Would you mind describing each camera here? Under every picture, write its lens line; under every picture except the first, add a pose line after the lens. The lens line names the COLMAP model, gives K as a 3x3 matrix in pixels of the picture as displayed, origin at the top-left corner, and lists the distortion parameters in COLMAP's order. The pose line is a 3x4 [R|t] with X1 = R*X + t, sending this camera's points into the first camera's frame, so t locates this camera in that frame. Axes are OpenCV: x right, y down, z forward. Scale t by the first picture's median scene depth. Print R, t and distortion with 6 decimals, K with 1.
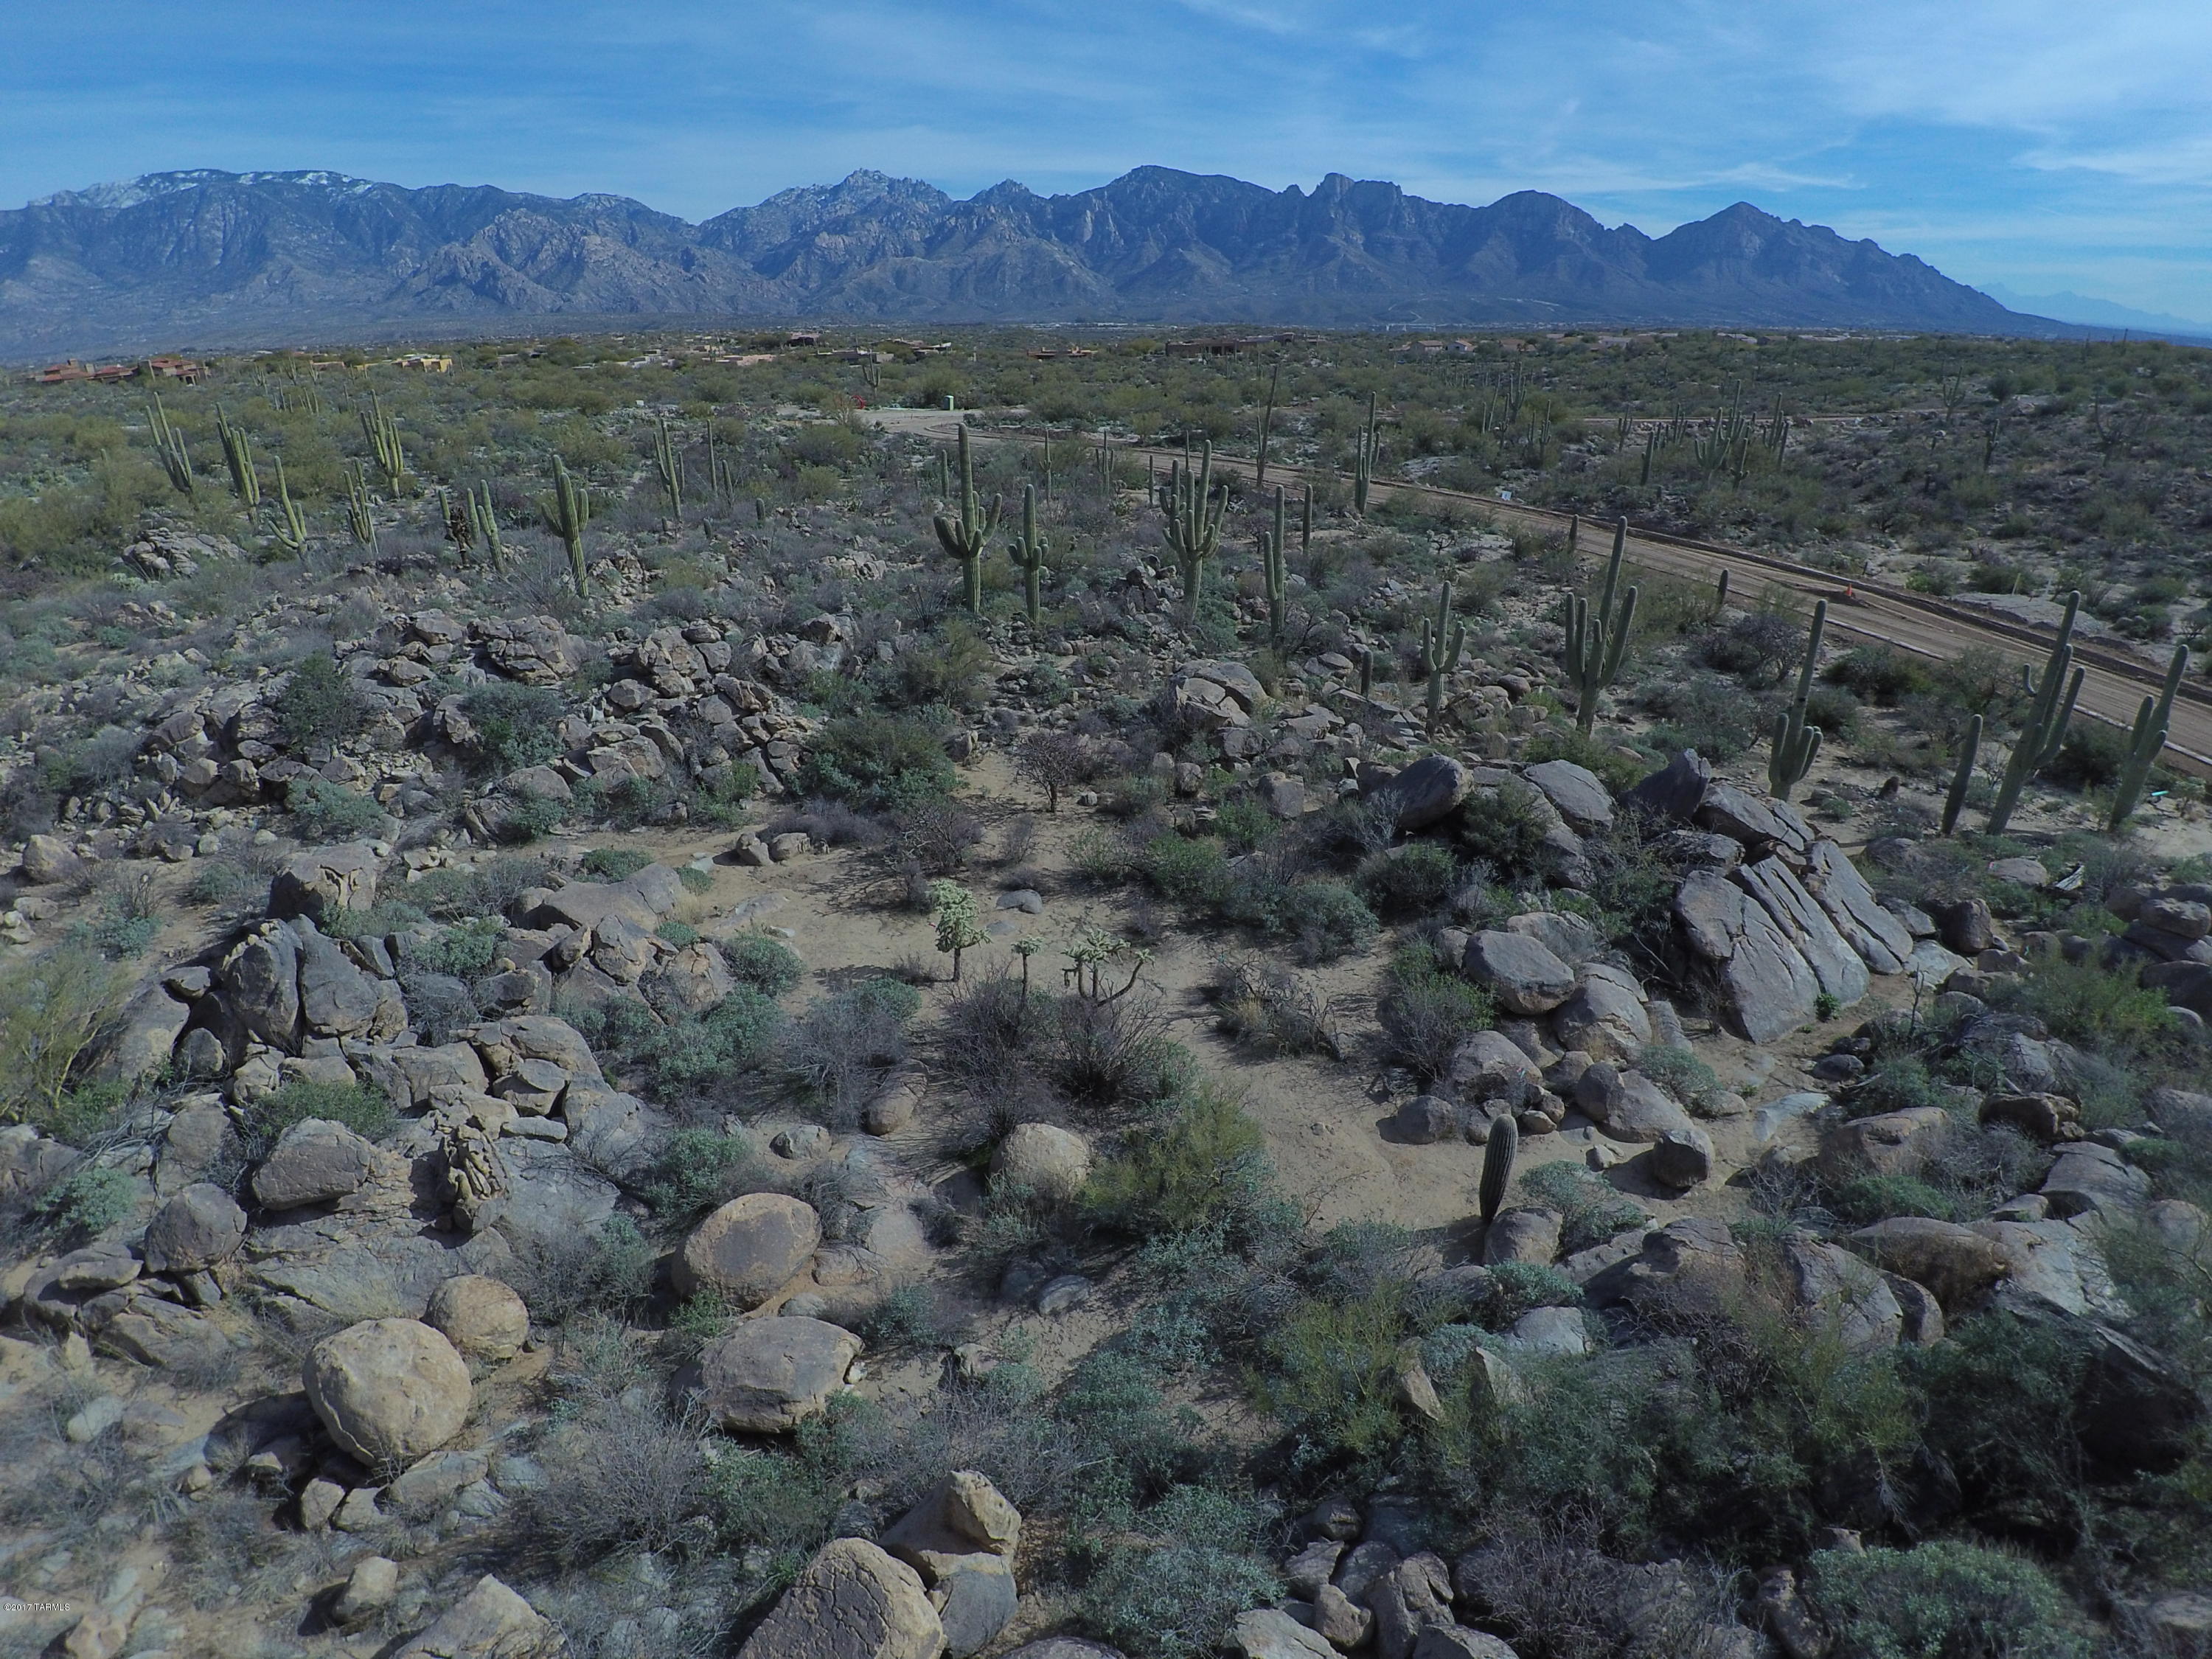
lens RADIAL K [[1135.2, 0, 1110.4], [0, 1135.2, 830.3], [0, 0, 1]] dist [-0.040678, -0.017061]
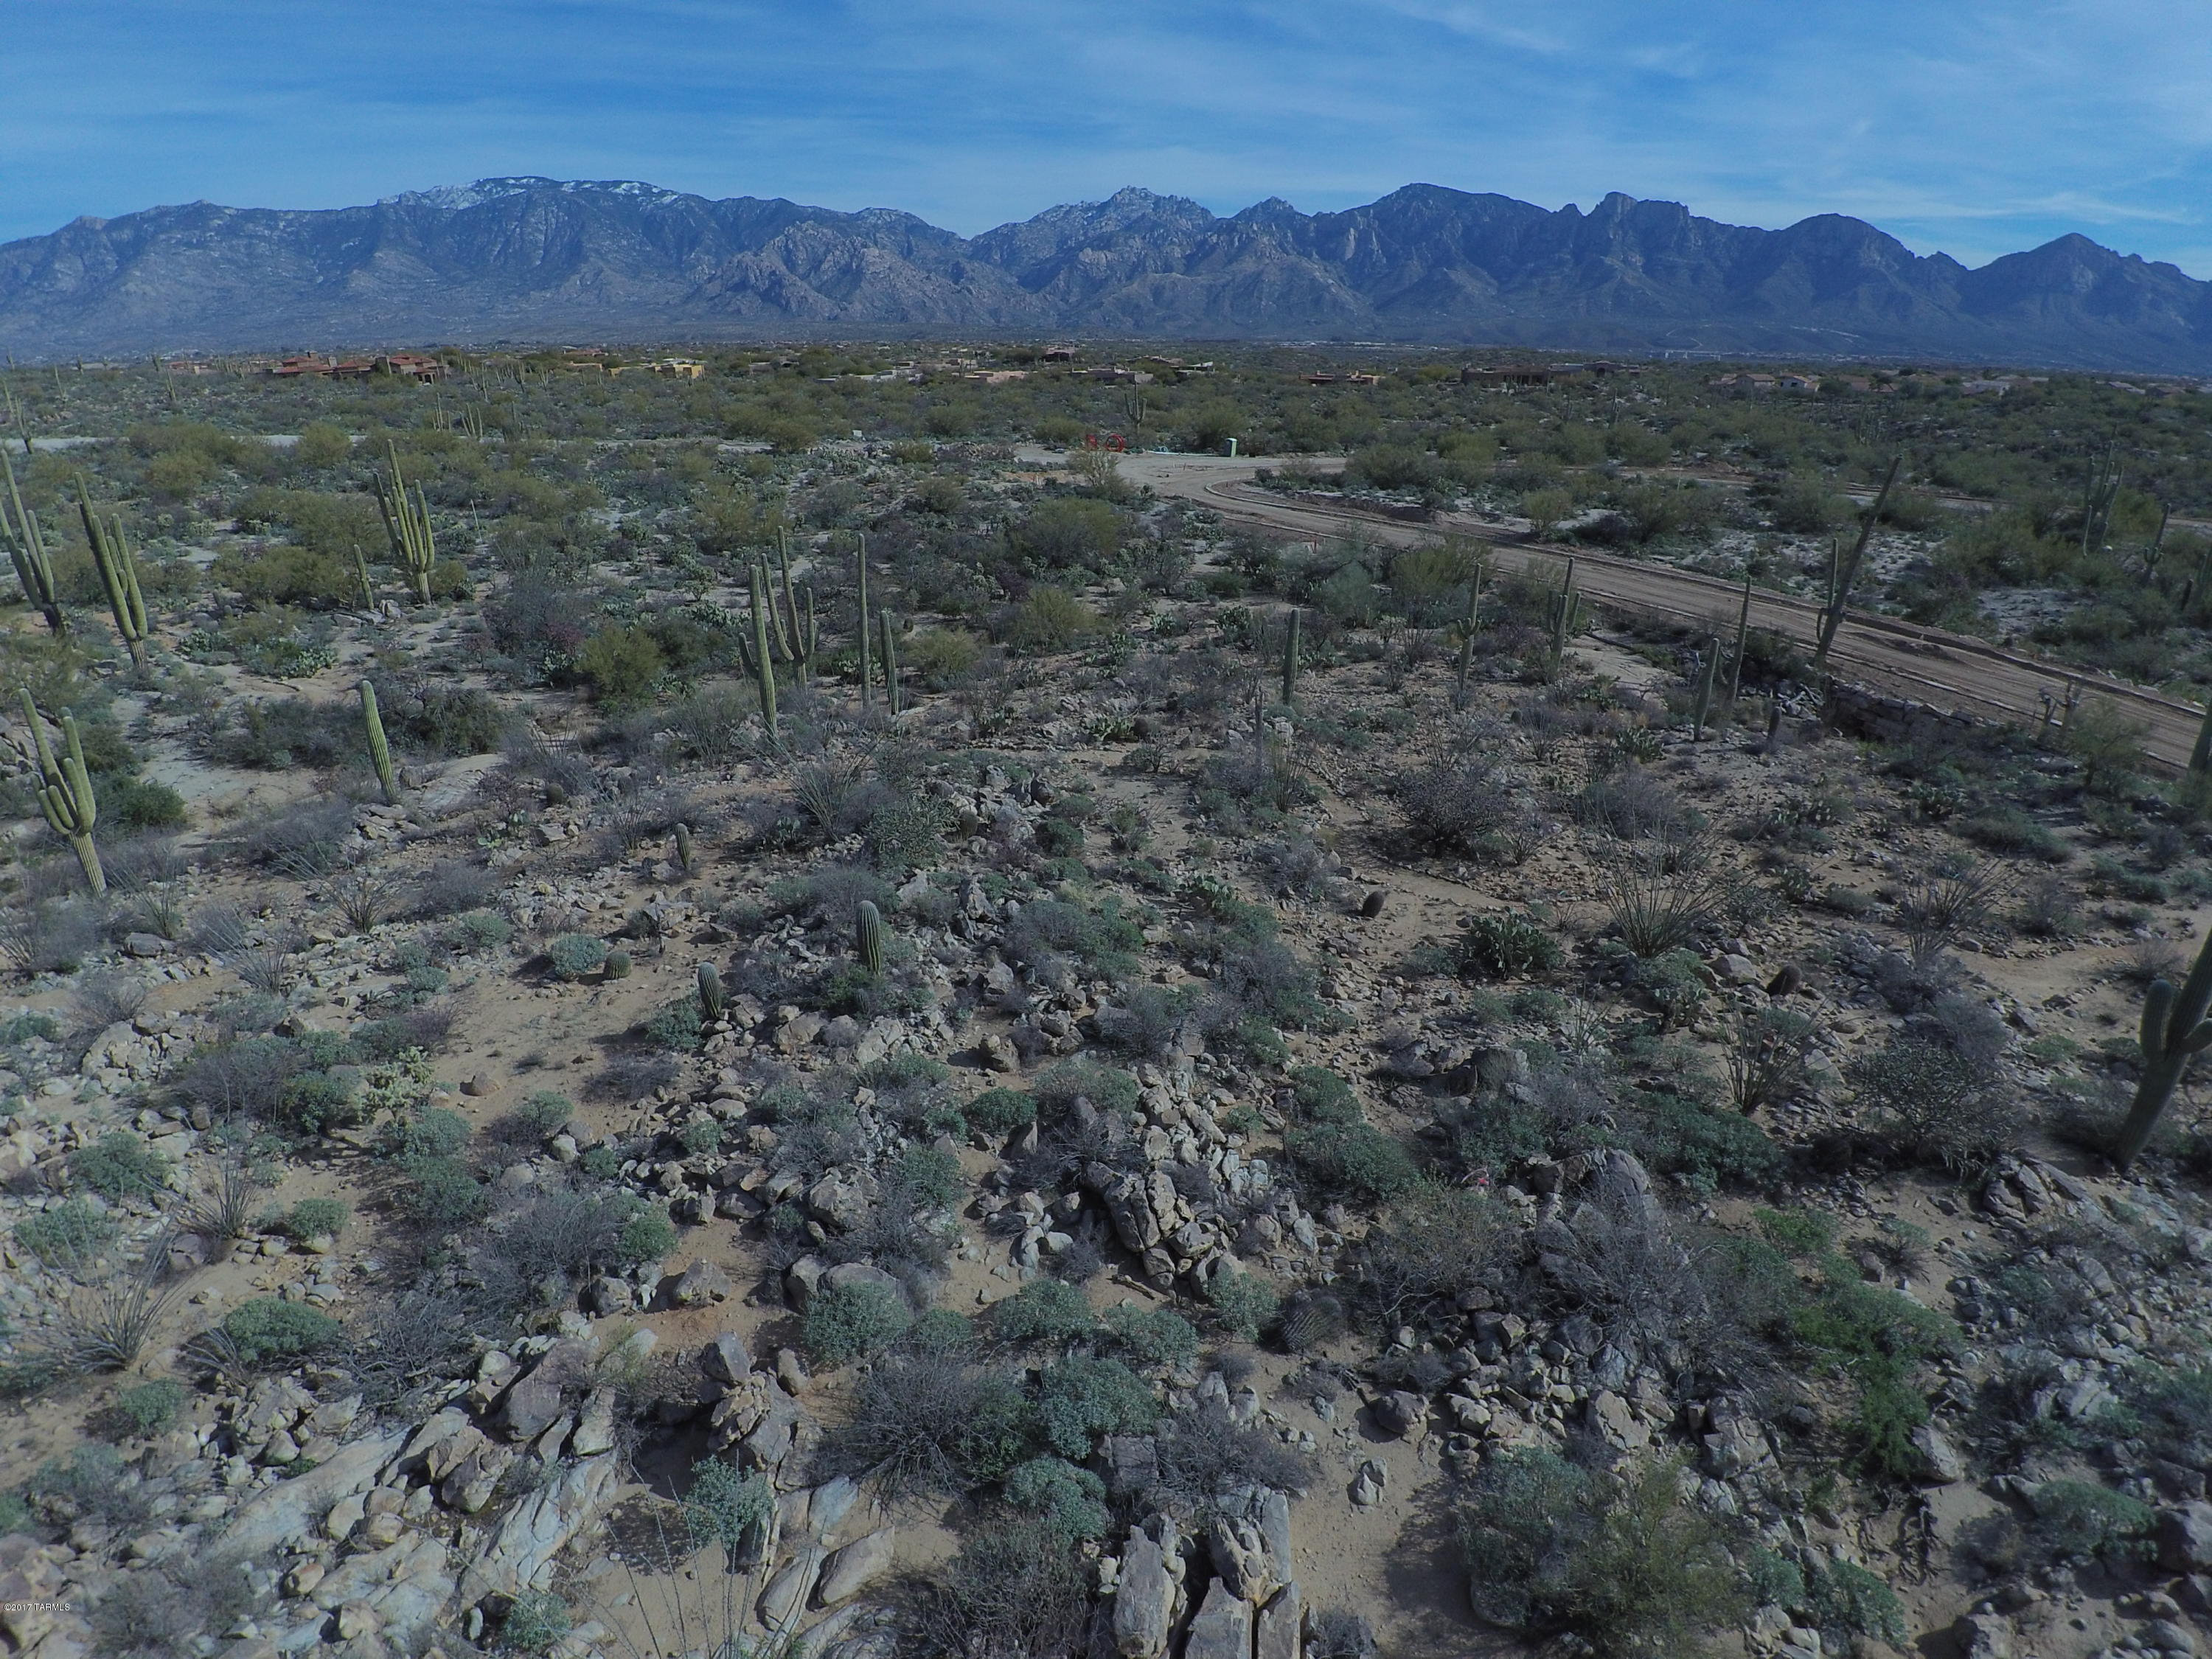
lens RADIAL K [[1136.1, 0, 1109.9], [0, 1136.1, 830.9], [0, 0, 1]] dist [-0.027405, -0.031685]
pose [[0.979024, 0.091274, -0.182158, -0.371540], [-0.093703, 0.995589, -0.004754, -0.656307], [0.180921, 0.021723, 0.983258, 1.395584]]
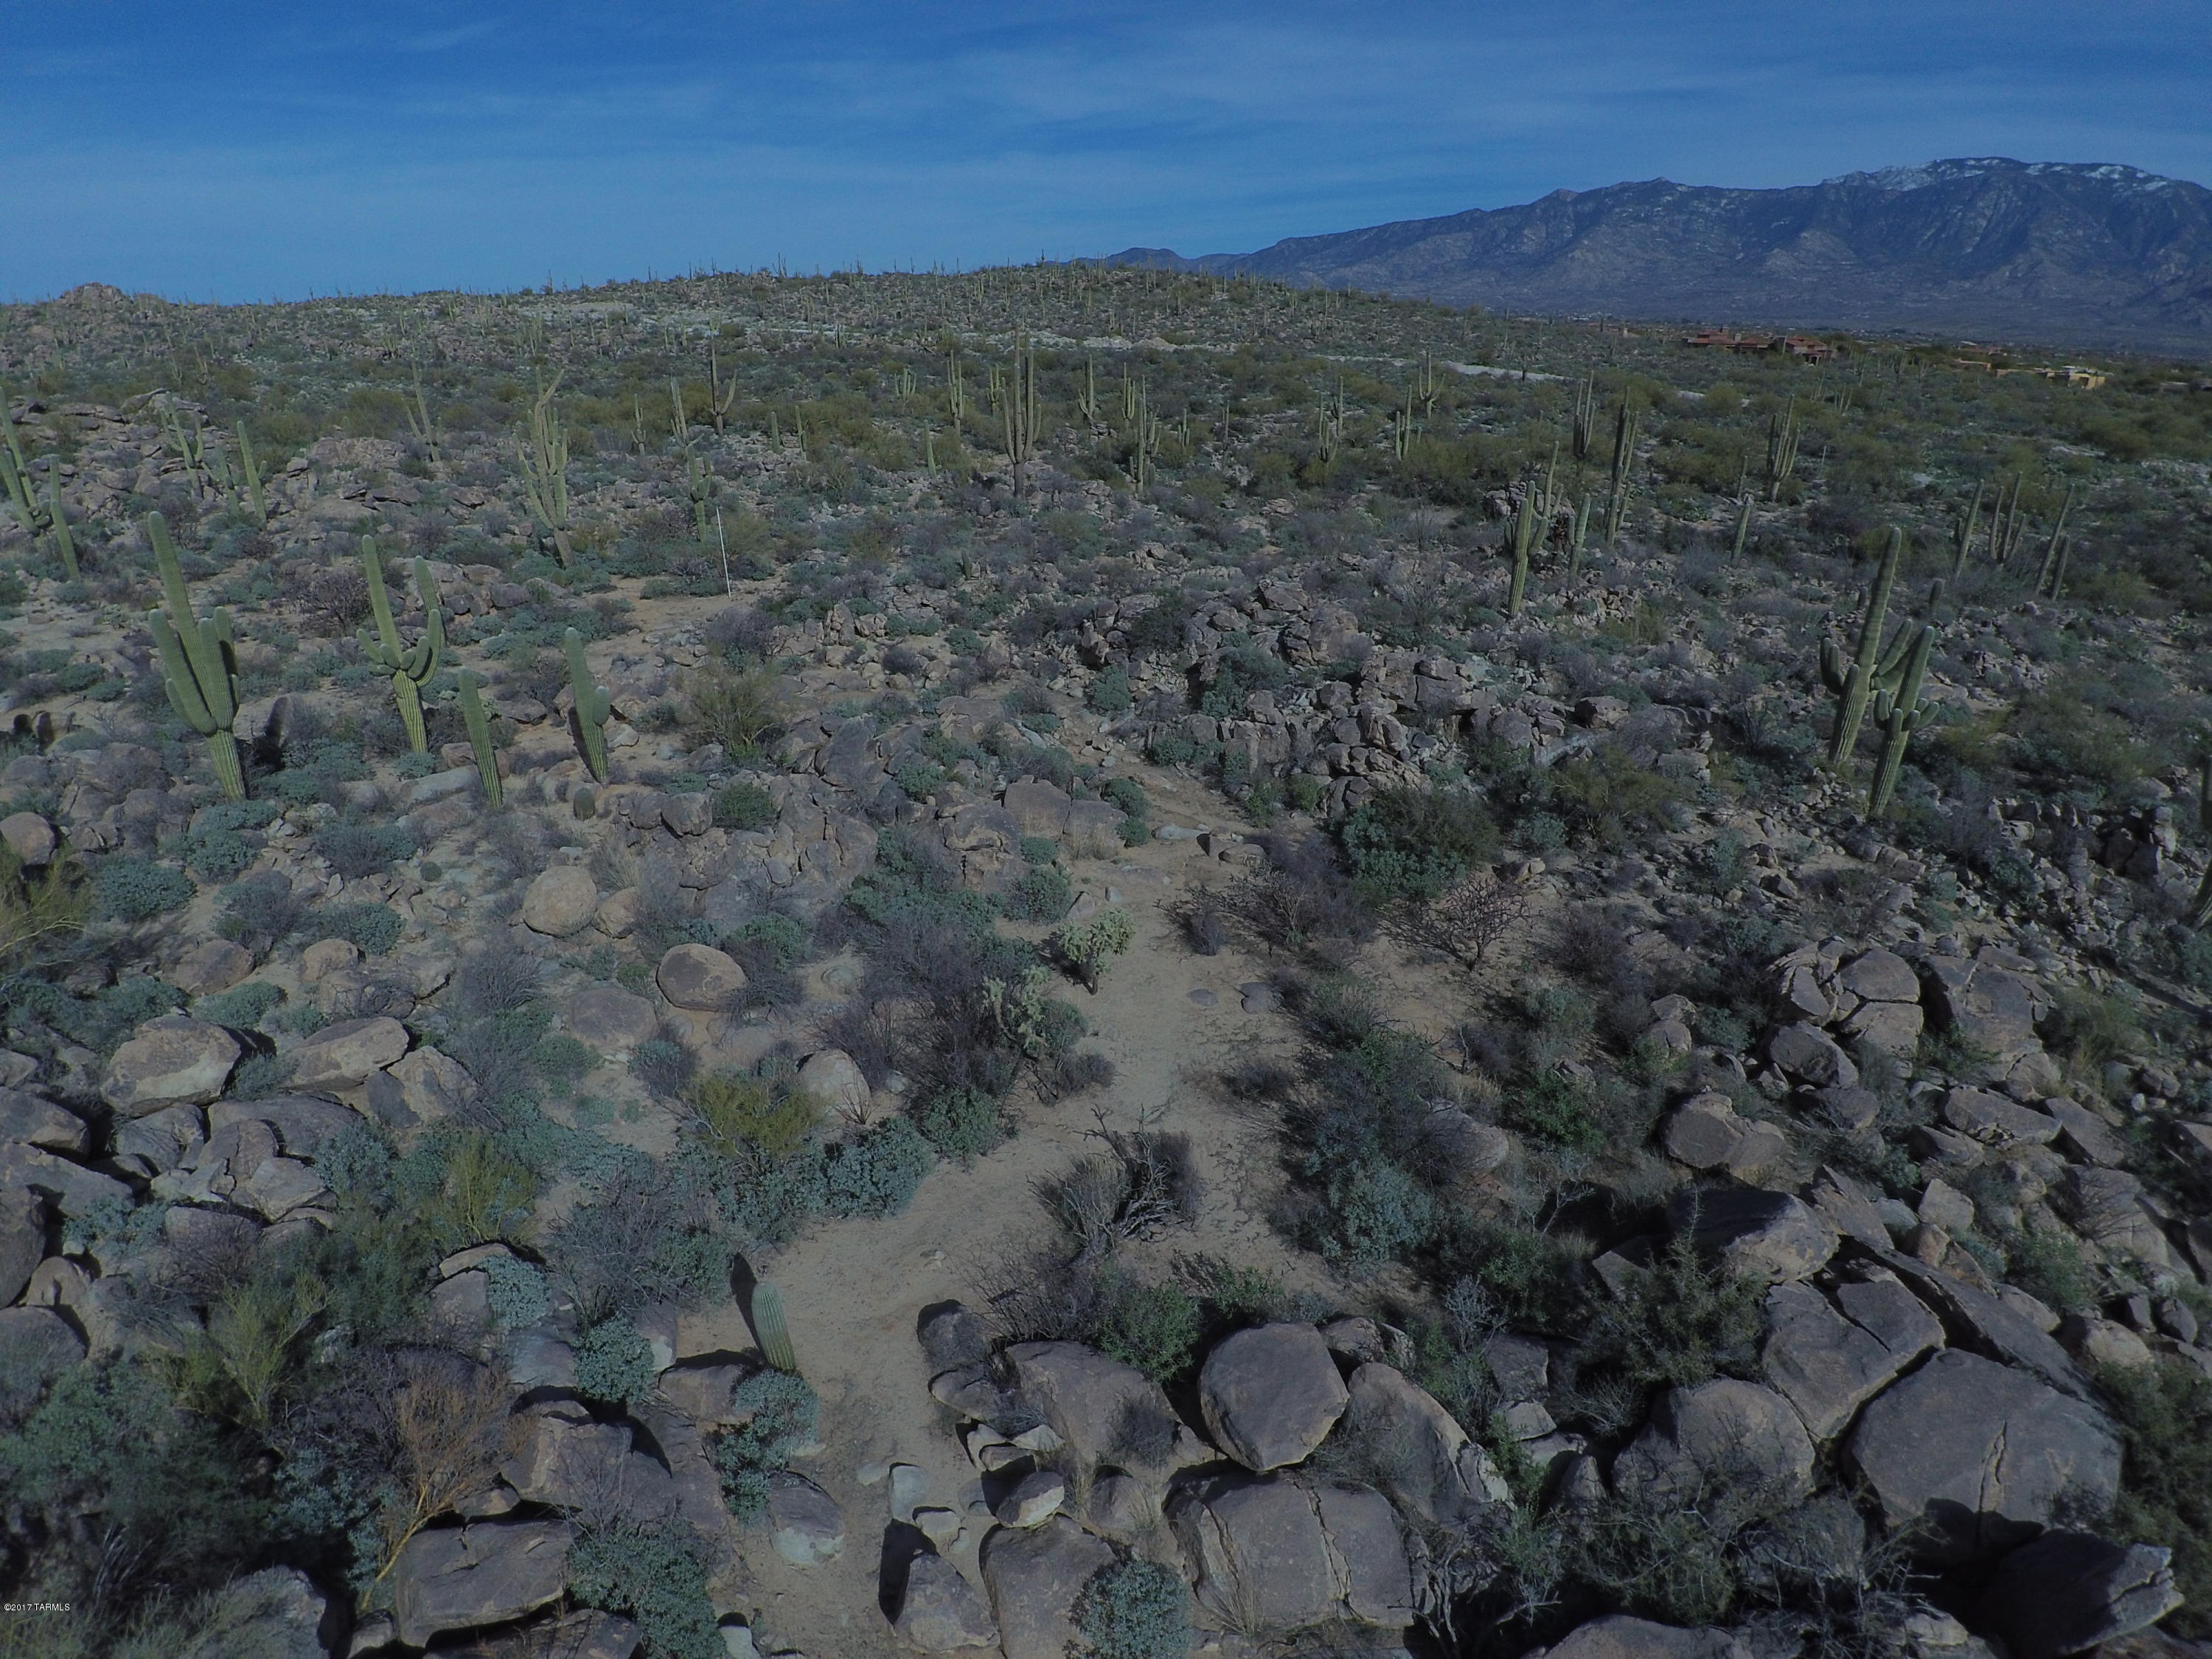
lens RADIAL K [[1135.2, 0, 1110.4], [0, 1135.2, 830.3], [0, 0, 1]] dist [-0.040678, -0.017061]
pose [[0.316000, 0.406894, -0.857077, 0.526145], [-0.400105, 0.876260, 0.268484, -0.219209], [0.860267, 0.258080, 0.439698, 0.358231]]
